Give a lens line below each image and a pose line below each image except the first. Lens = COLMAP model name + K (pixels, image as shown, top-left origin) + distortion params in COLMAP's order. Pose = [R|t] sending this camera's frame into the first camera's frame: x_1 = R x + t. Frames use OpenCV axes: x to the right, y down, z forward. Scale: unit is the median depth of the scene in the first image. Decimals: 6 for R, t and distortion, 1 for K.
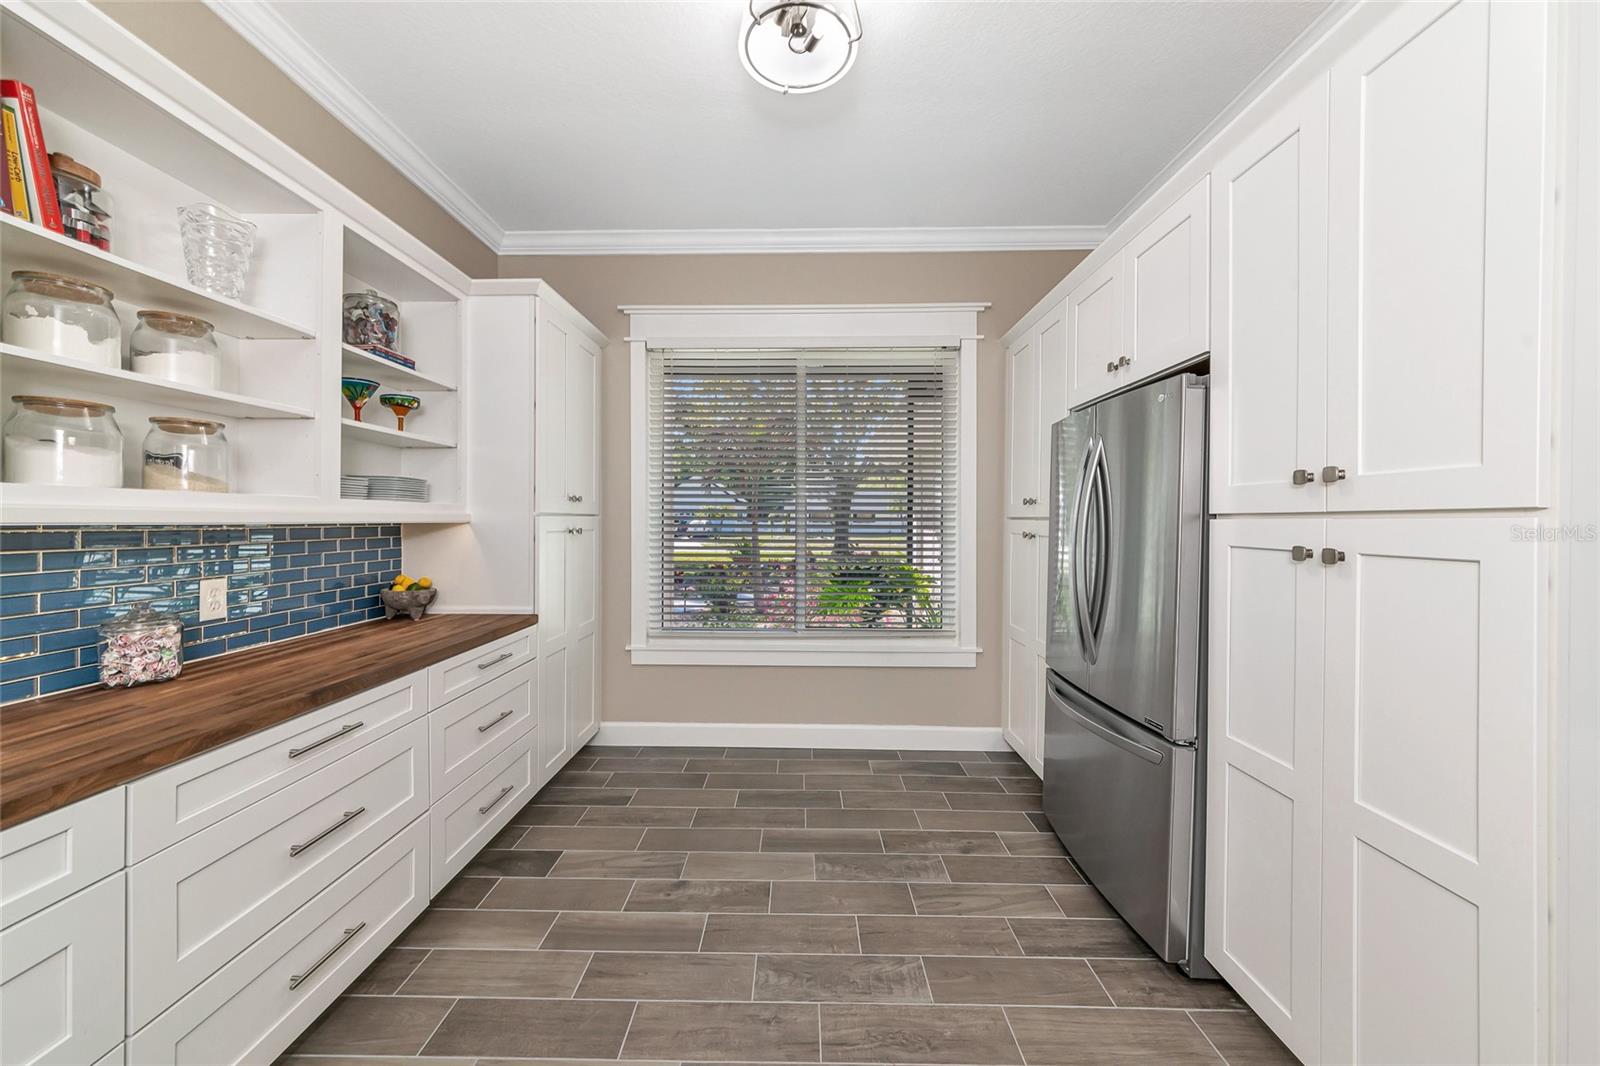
lens RADIAL K [[574.7, 0, 795.1], [0, 574.7, 528.9], [0, 0, 1]] dist [-0.000897, -0.000194]
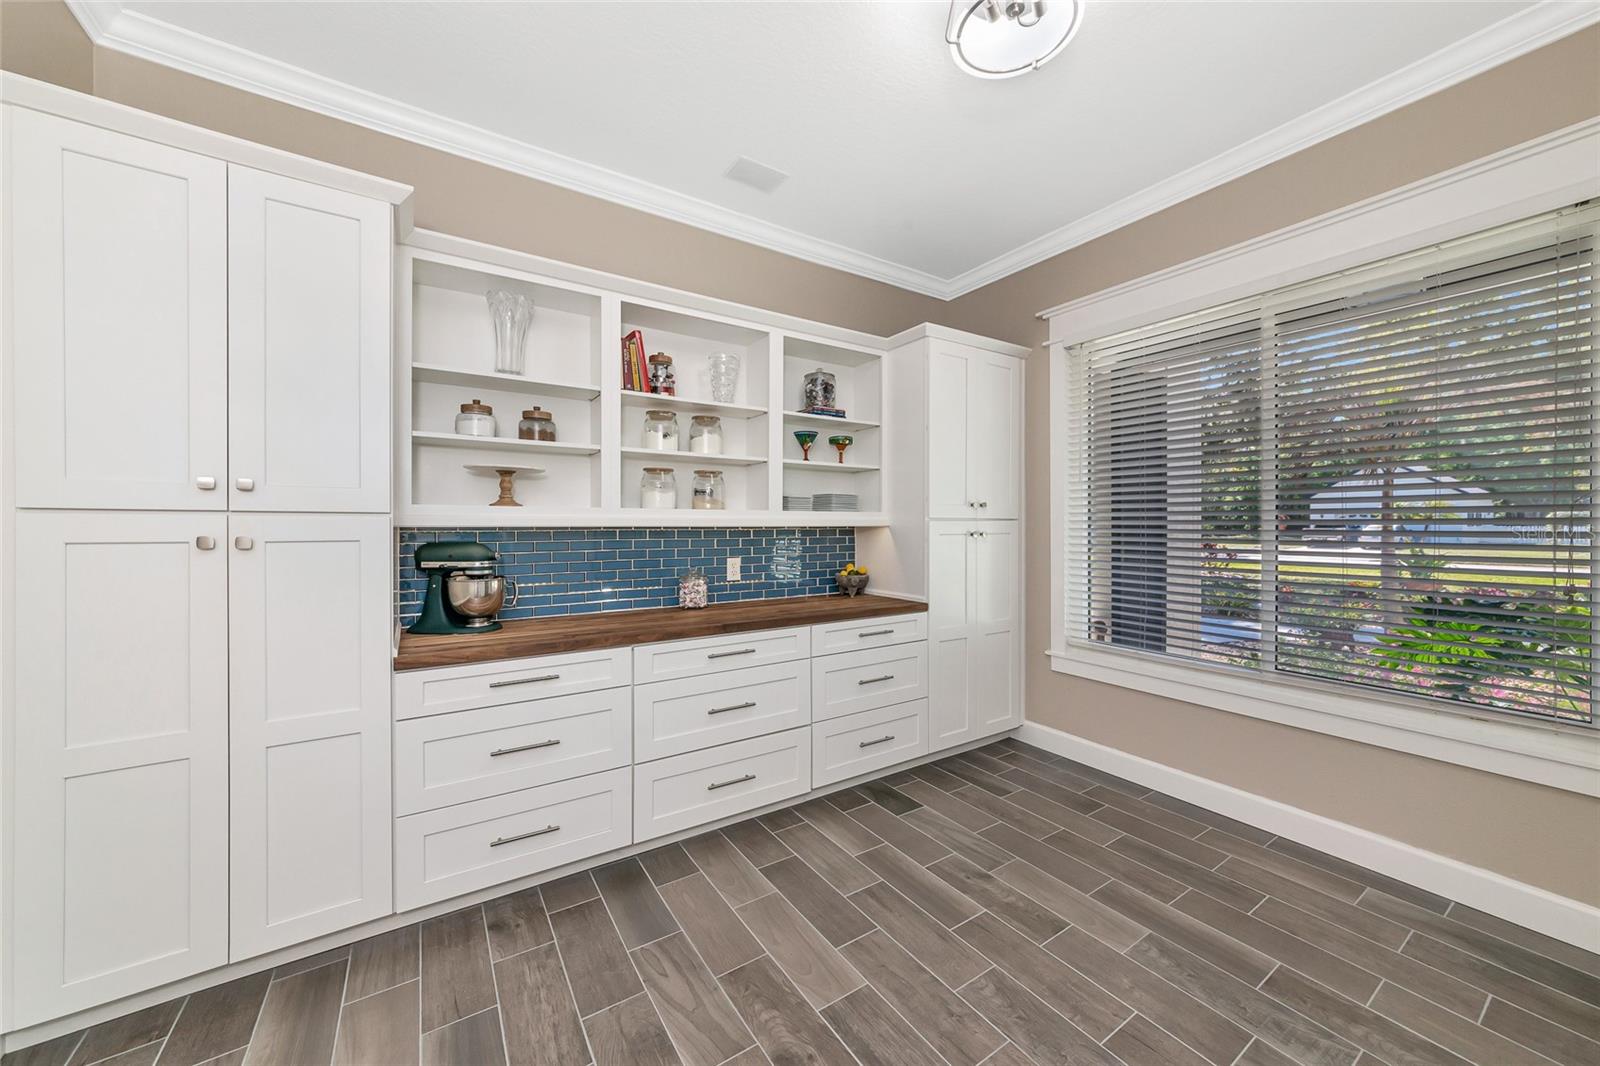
lens RADIAL K [[566.3, 0, 798.8], [0, 566.3, 526.3], [0, 0, 1]] dist [0.000124, -0.000117]
pose [[0.571465, -0.001195, -0.820626, 0.402400], [-0.010139, 0.999912, -0.008516, 0.002228], [0.820564, 0.013187, 0.571403, 0.123198]]
